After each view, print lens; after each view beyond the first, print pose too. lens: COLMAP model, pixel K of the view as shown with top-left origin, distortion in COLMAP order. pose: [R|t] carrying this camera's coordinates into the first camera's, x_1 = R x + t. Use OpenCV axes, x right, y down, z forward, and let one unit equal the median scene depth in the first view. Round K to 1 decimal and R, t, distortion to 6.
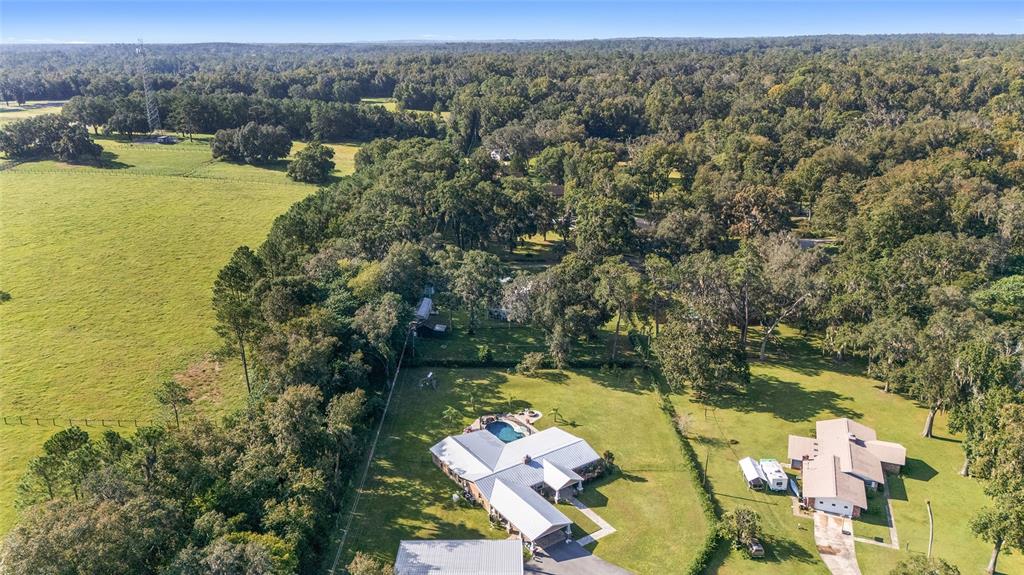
lens RADIAL K [[768.4, 0, 519.7], [0, 768.4, 281.2], [0, 0, 1]] dist [0.023931, -0.001659]
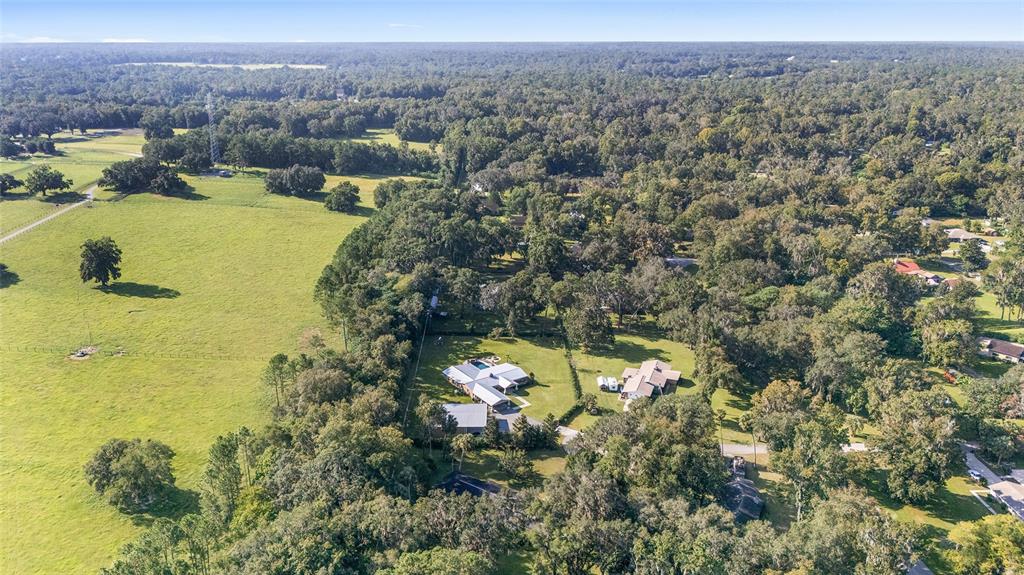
lens RADIAL K [[768.4, 0, 519.7], [0, 768.4, 281.2], [0, 0, 1]] dist [0.023931, -0.001659]
pose [[0.999721, 0.009253, 0.021724, 0.023769], [-0.009213, 0.999956, -0.001950, -0.008230], [-0.021741, 0.001749, 0.999762, -0.626477]]
